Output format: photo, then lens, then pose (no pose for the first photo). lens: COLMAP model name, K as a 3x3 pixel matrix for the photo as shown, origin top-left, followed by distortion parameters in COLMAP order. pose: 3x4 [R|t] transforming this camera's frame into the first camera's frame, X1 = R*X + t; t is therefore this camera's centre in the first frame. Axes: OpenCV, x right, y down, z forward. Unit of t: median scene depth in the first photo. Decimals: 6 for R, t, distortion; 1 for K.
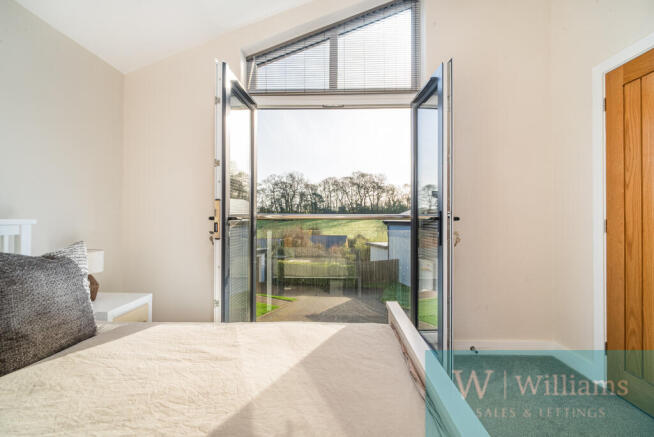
lens RADIAL K [[300.7, 0, 327.0], [0, 300.7, 218.5], [0, 0, 1]] dist [-0.000328, 0.000044]
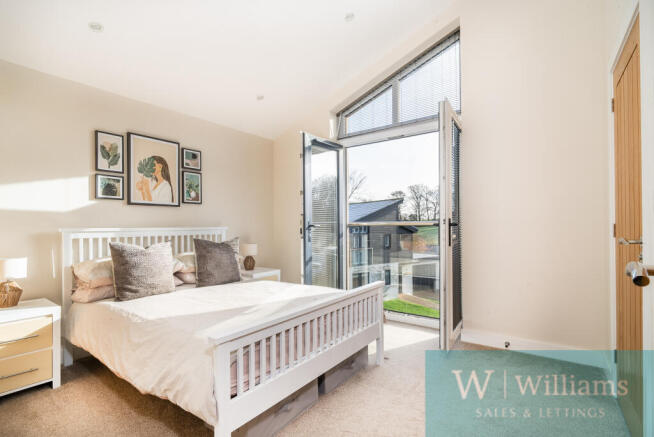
lens RADIAL K [[300.7, 0, 327.0], [0, 300.7, 218.5], [0, 0, 1]] dist [-0.000328, 0.000044]
pose [[0.830802, -0.020932, -0.556175, 0.597497], [0.011356, 0.999722, -0.020663, -0.004002], [0.556453, 0.010851, 0.830808, -0.275771]]
